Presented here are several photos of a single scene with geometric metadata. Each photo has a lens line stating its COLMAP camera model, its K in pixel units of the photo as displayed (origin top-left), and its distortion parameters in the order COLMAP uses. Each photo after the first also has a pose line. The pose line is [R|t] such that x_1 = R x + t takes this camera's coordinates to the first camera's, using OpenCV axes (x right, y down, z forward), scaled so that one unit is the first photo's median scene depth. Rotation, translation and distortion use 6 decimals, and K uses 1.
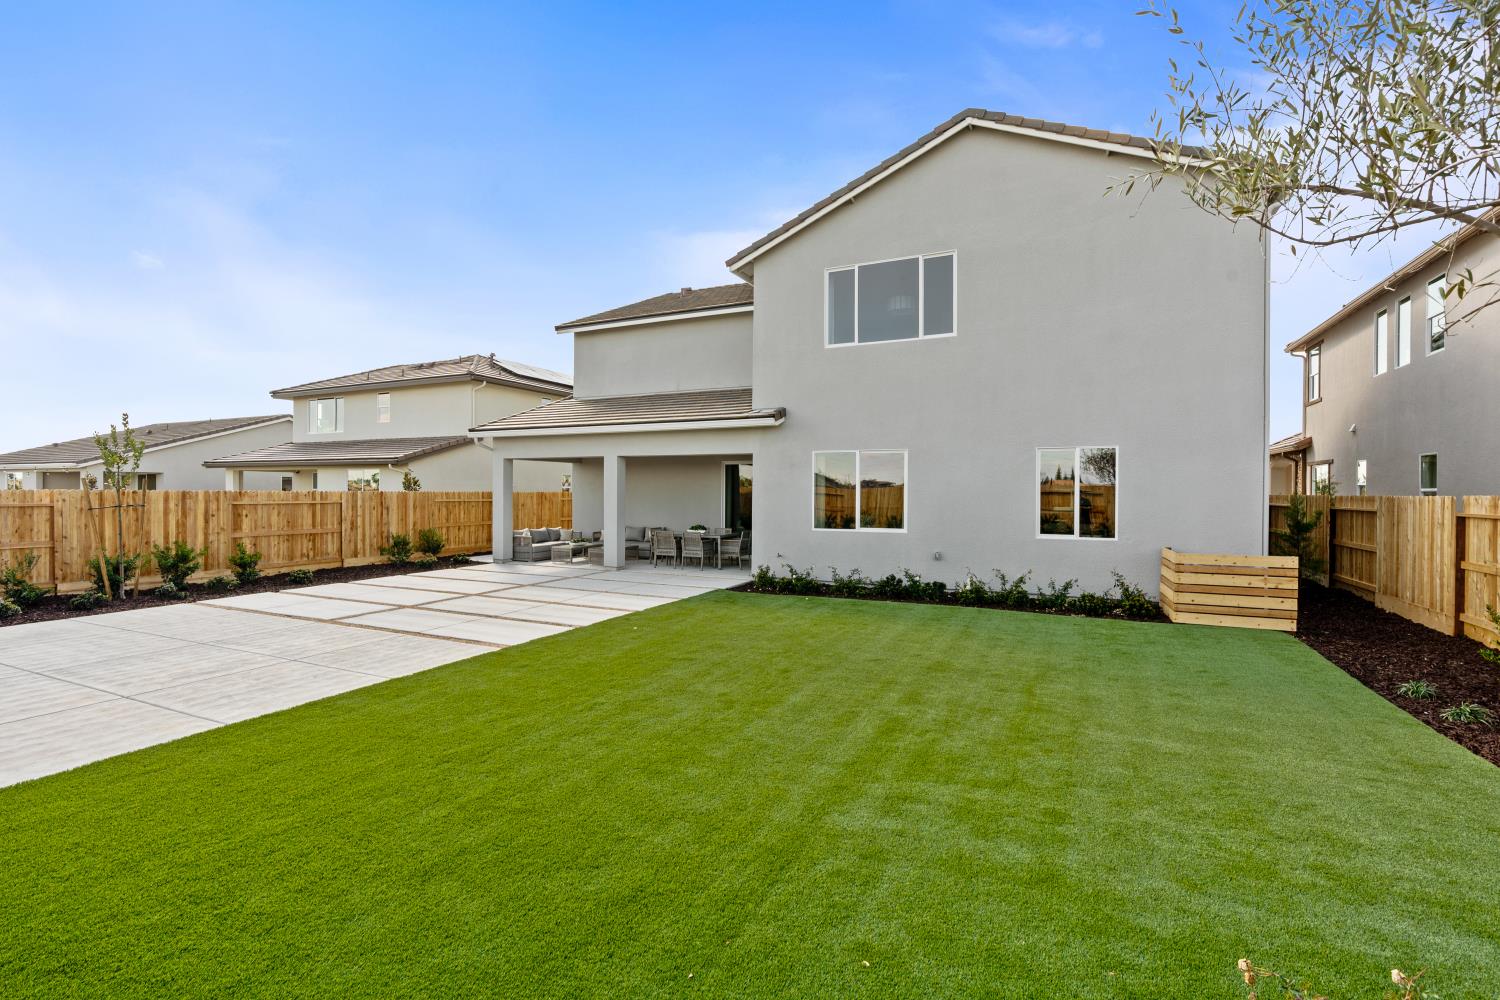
lens RADIAL K [[684.6, 0, 748.9], [0, 684.6, 494.6], [0, 0, 1]] dist [-0.009230, 0.006026]
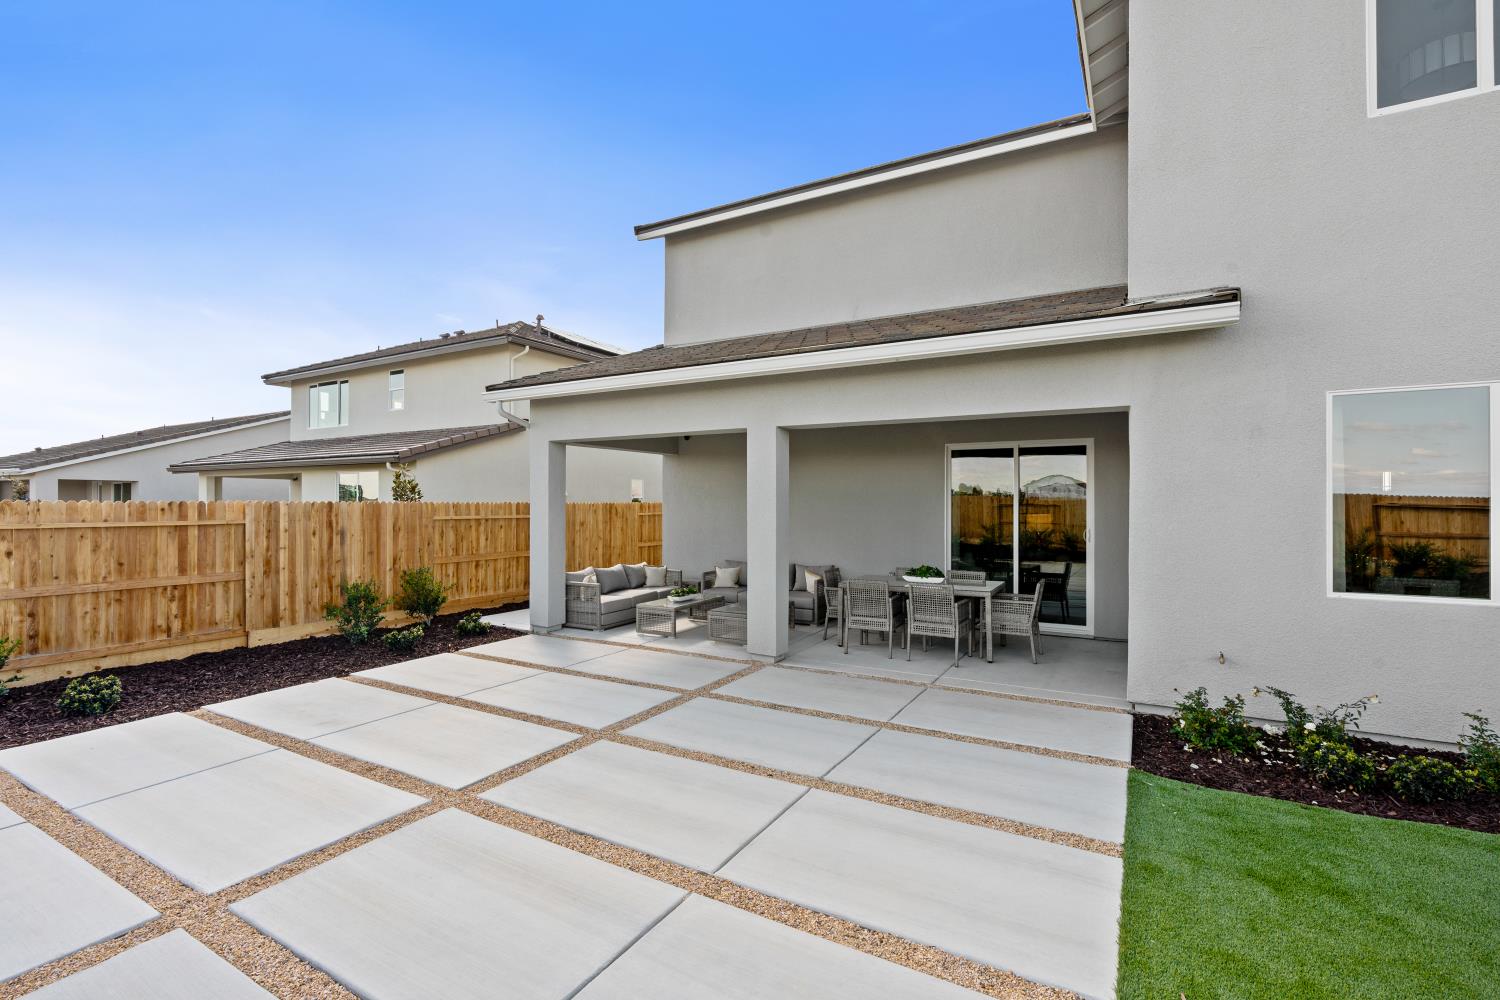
lens RADIAL K [[684.6, 0, 748.9], [0, 684.6, 494.6], [0, 0, 1]] dist [-0.009230, 0.006026]
pose [[0.997329, -0.005000, -0.072862, -0.166954], [0.003716, 0.999836, -0.017738, 0.000206], [0.072939, 0.017420, 0.997184, 0.487994]]
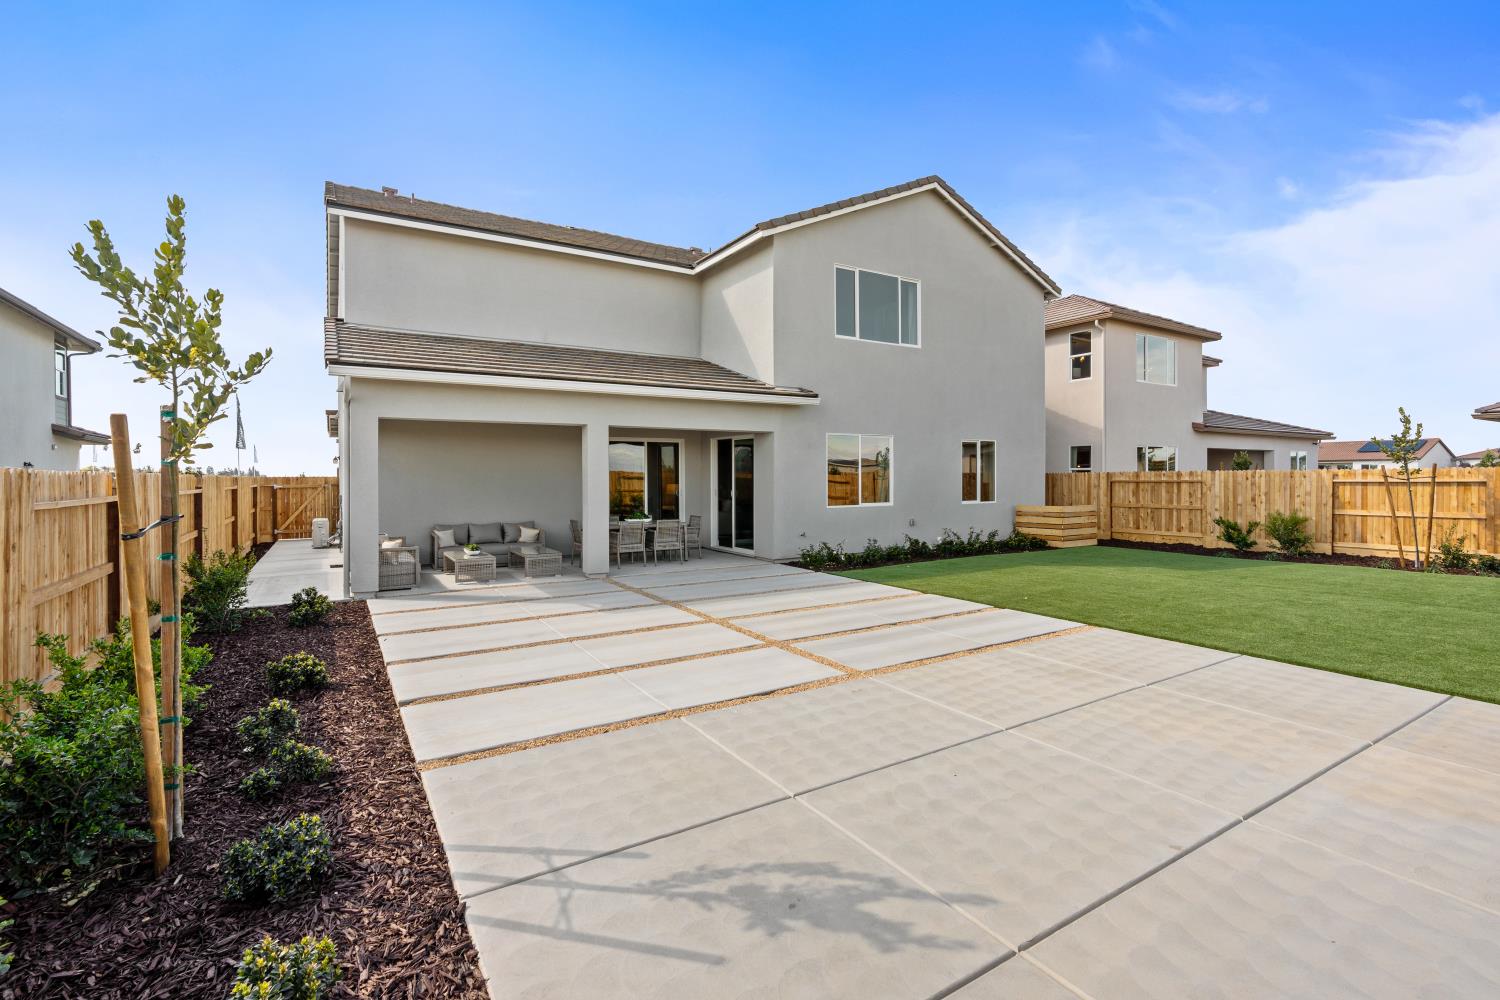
lens RADIAL K [[689.6, 0, 750.0], [0, 689.6, 467.5], [0, 0, 1]] dist [-0.000694, 0.006000]
pose [[0.544046, -0.000553, 0.839055, -0.708486], [0.010857, 0.999921, -0.006380, -0.003435], [-0.838985, 0.012581, 0.544009, 0.427768]]
